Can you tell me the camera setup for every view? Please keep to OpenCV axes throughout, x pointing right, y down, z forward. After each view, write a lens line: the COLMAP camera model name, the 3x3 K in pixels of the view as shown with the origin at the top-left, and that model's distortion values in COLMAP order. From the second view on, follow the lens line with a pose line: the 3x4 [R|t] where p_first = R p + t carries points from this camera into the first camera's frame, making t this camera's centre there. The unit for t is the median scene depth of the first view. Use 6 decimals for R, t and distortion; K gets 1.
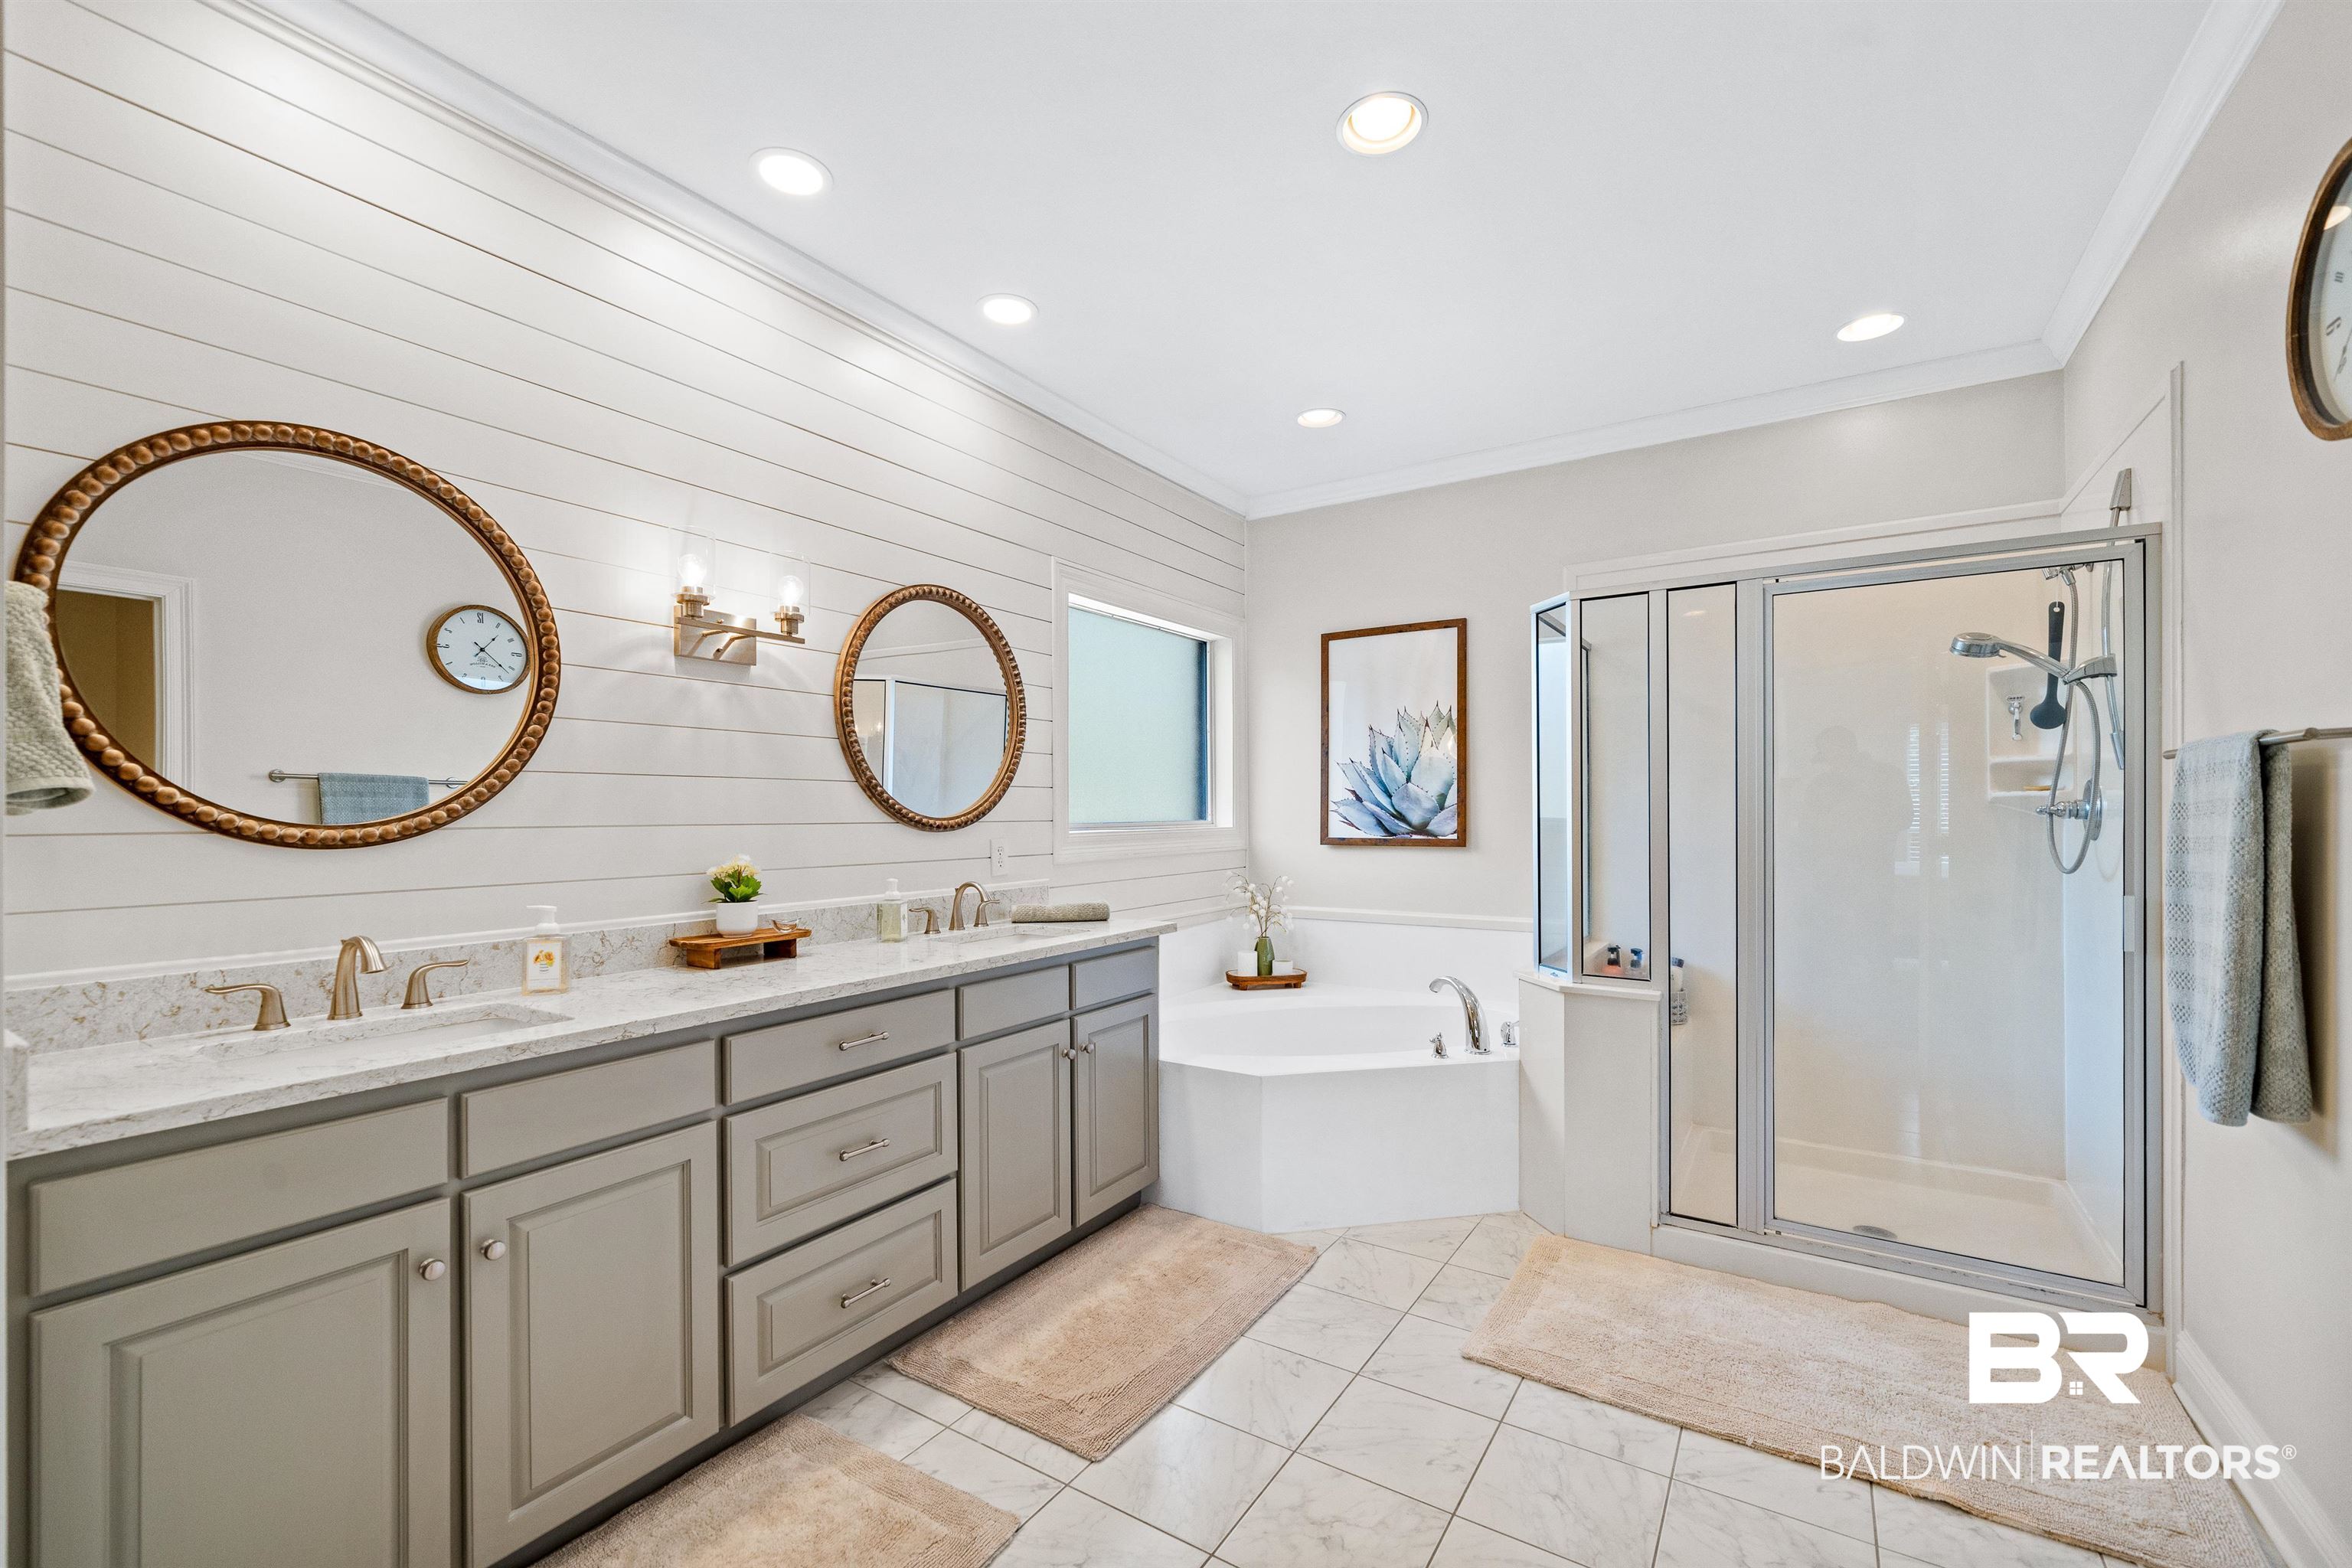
lens RADIAL K [[980.0, 0, 1188.8], [0, 980.0, 802.1], [0, 0, 1]] dist [0.017545, -0.001001]
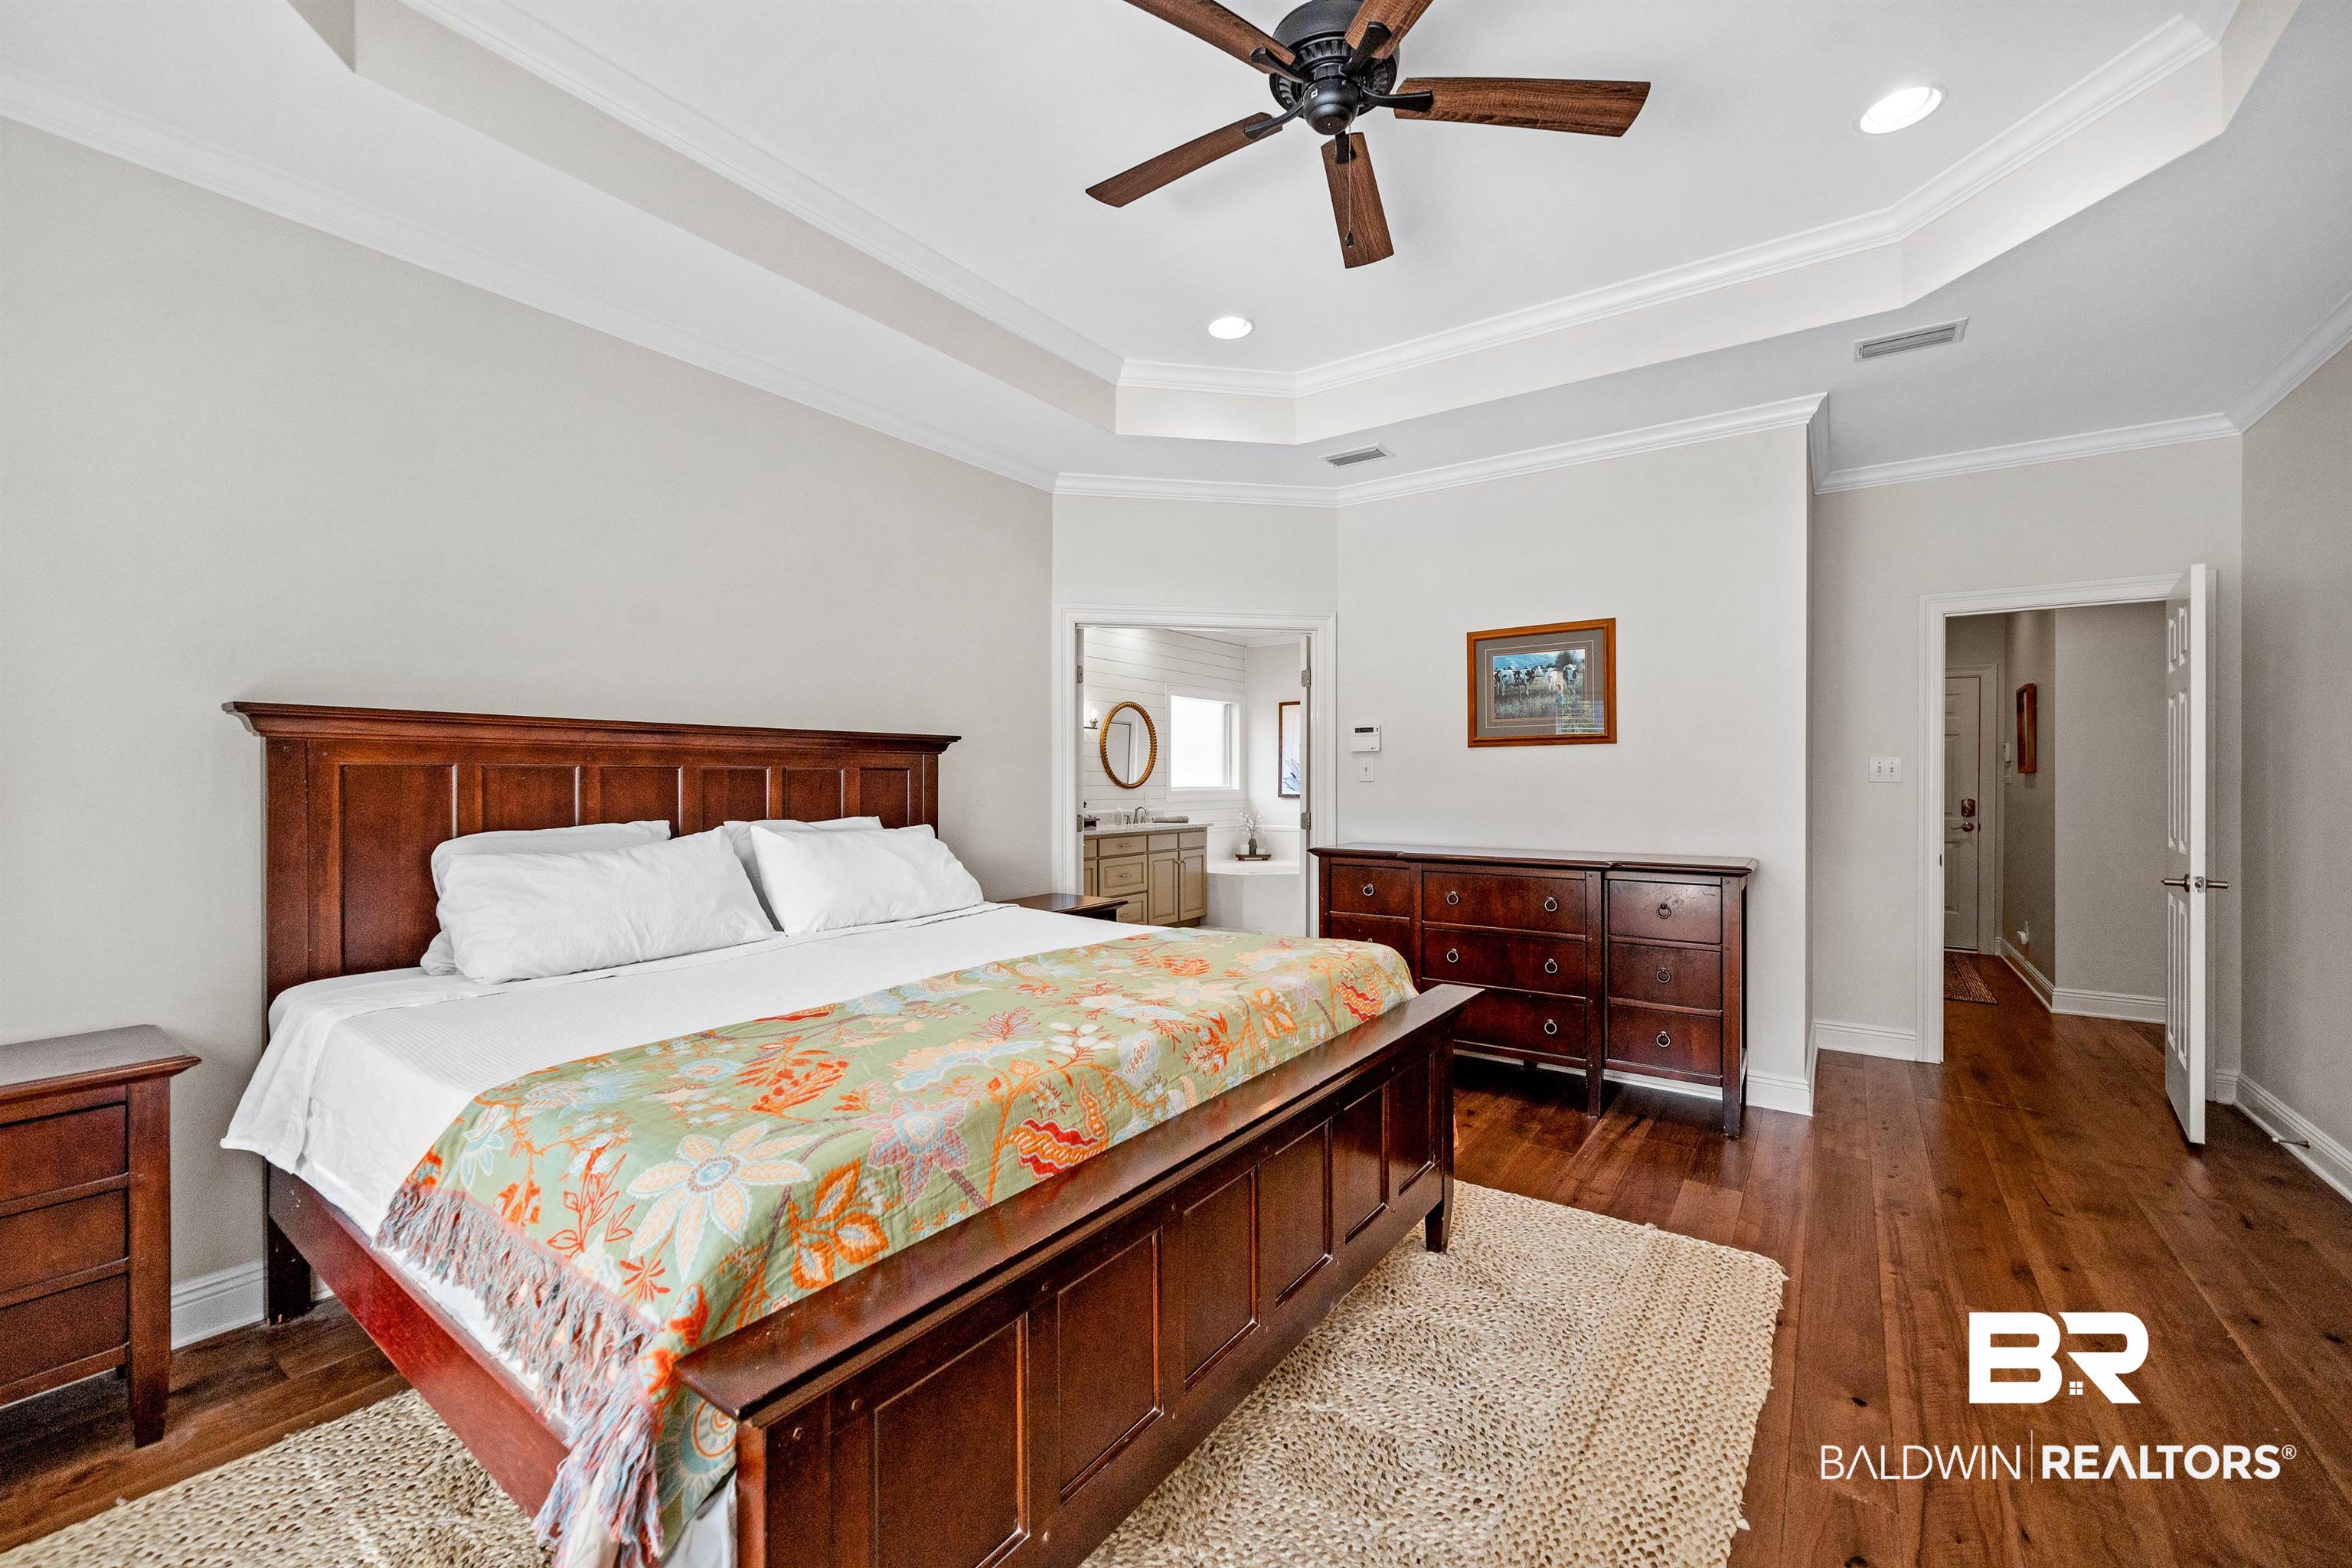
lens RADIAL K [[935.5, 0, 1166.9], [0, 935.5, 779.9], [0, 0, 1]] dist [0.003204, 0.000626]
pose [[0.997880, 0.002698, -0.065023, 0.029228], [-0.002159, 0.999963, 0.008361, -0.019816], [0.065043, -0.008203, 0.997849, -1.721795]]
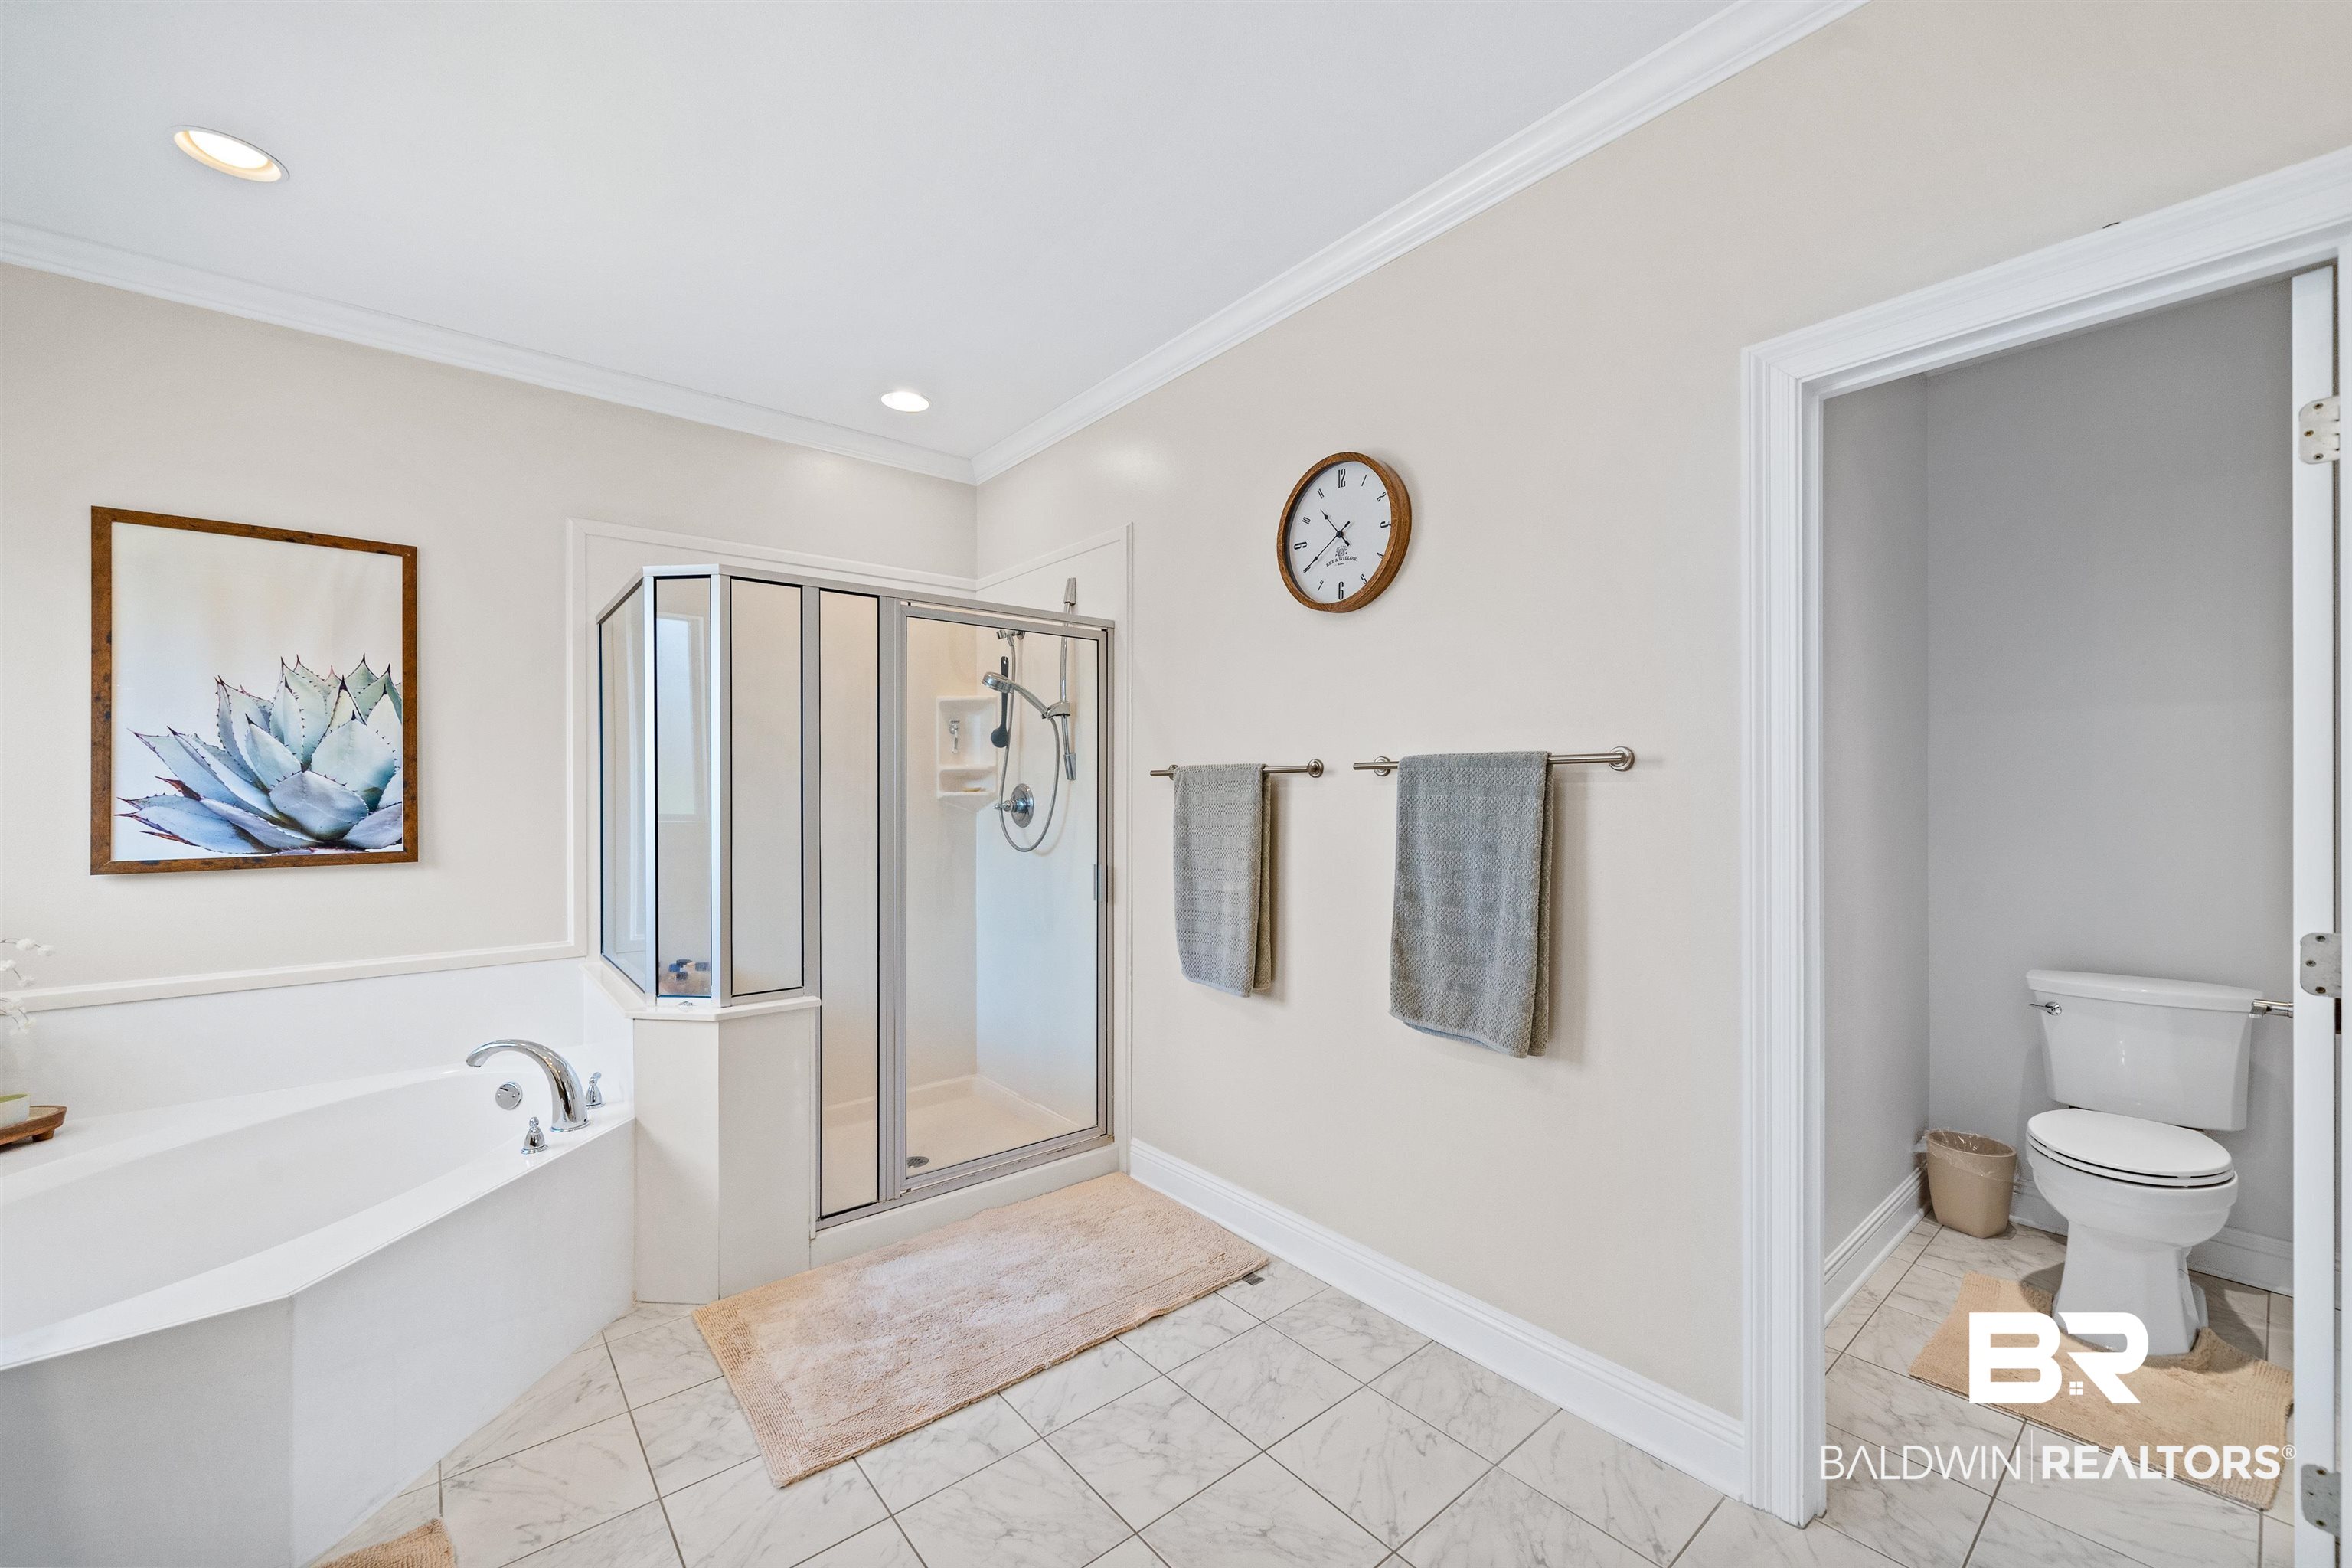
lens RADIAL K [[935.5, 0, 1157.9], [0, 935.5, 791.7], [0, 0, 1]] dist [0.003204, 0.000626]
pose [[0.315068, 0.002311, 0.949066, -0.281528], [-0.006152, 0.999981, -0.000392, -0.012636], [-0.949049, -0.005715, 0.315076, 0.359422]]
